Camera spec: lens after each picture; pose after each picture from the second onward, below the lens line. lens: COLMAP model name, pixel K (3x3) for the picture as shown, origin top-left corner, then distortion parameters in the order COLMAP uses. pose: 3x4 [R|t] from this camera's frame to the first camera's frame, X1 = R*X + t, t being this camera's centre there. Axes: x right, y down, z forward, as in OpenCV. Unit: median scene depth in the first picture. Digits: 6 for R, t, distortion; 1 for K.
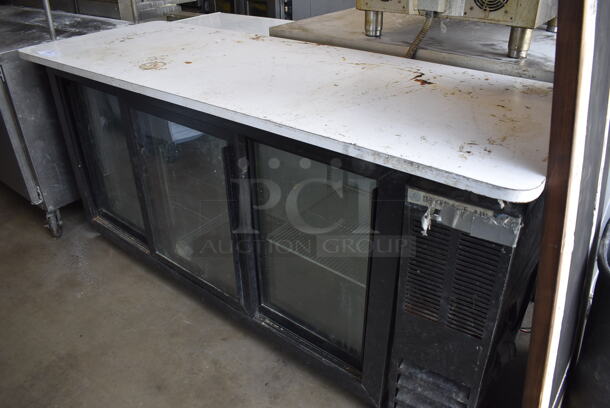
lens RADIAL K [[473.7, 0, 305.0], [0, 473.7, 204.0], [0, 0, 1]] dist [-0.086808, 0.010043]
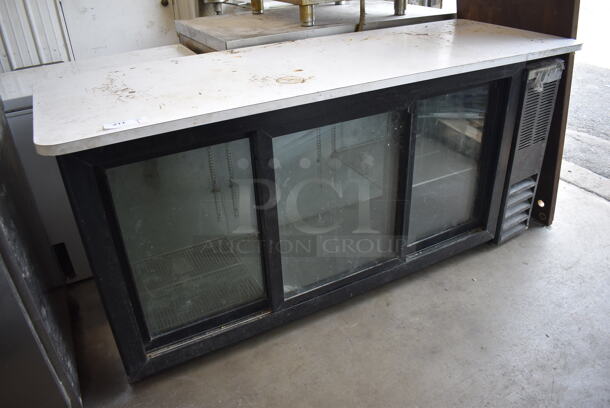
lens RADIAL K [[473.7, 0, 305.0], [0, 473.7, 204.0], [0, 0, 1]] dist [-0.086808, 0.010043]
pose [[0.401364, -0.453059, 0.796018, -1.760857], [0.493577, 0.839092, 0.228706, -0.437736], [-0.771549, 0.301102, 0.560401, 0.809976]]
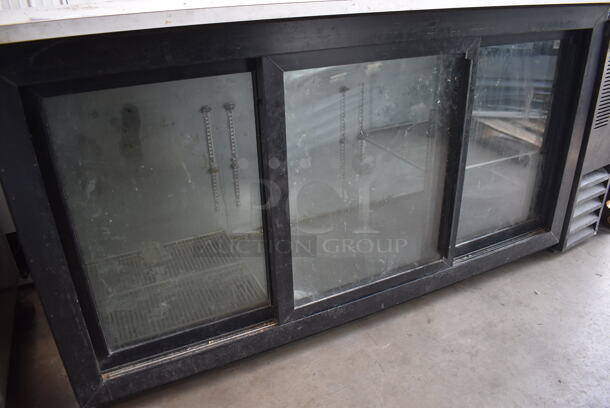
lens RADIAL K [[473.7, 0, 305.0], [0, 473.7, 204.0], [0, 0, 1]] dist [-0.086808, 0.010043]
pose [[0.437024, -0.395602, 0.807781, -1.497176], [0.476633, 0.863477, 0.165011, -0.234605], [-0.762778, 0.312902, 0.565917, 1.095040]]
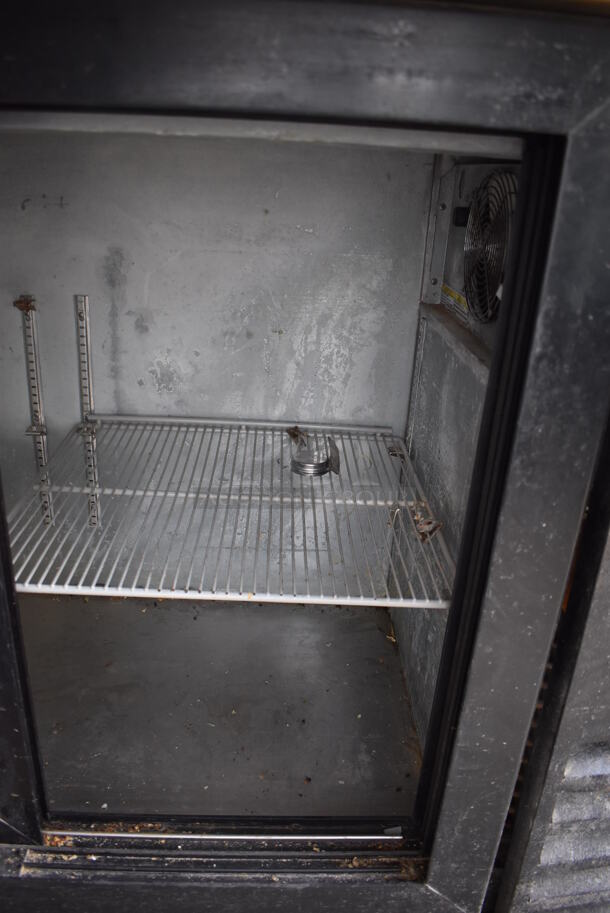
lens RADIAL K [[709.0, 0, 305.0], [0, 709.0, 456.5], [0, 0, 1]] dist [-0.086808, 0.010043]
pose [[0.761363, -0.204856, 0.615110, -0.265609], [0.276579, 0.960730, -0.022379, 0.099934], [-0.586371, 0.187165, 0.788123, 0.836205]]
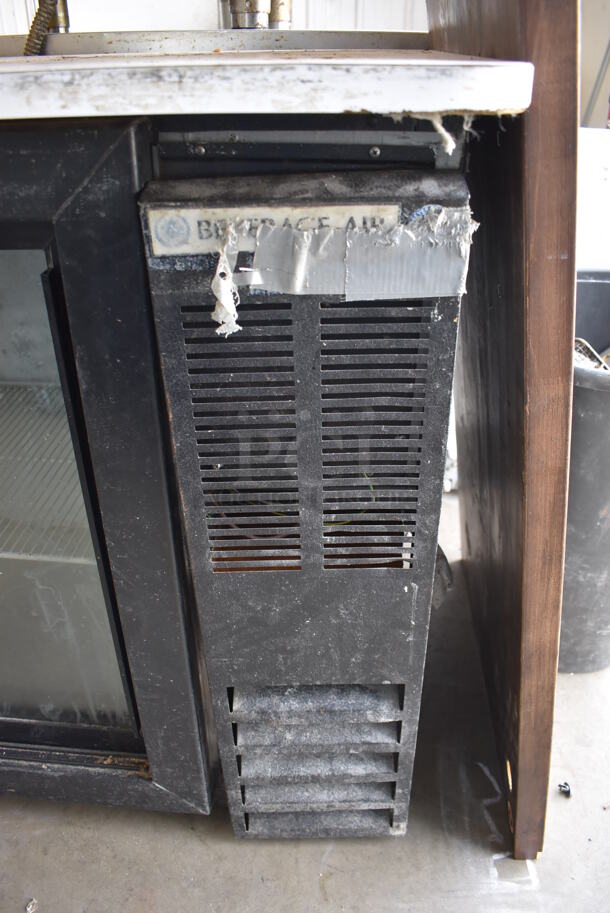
lens RADIAL K [[709.0, 0, 305.0], [0, 709.0, 456.5], [0, 0, 1]] dist [-0.086808, 0.010043]
pose [[0.829584, -0.280451, 0.482843, 0.018976], [0.277557, 0.957436, 0.079233, 0.124358], [-0.484513, 0.068286, 0.872115, 0.503732]]
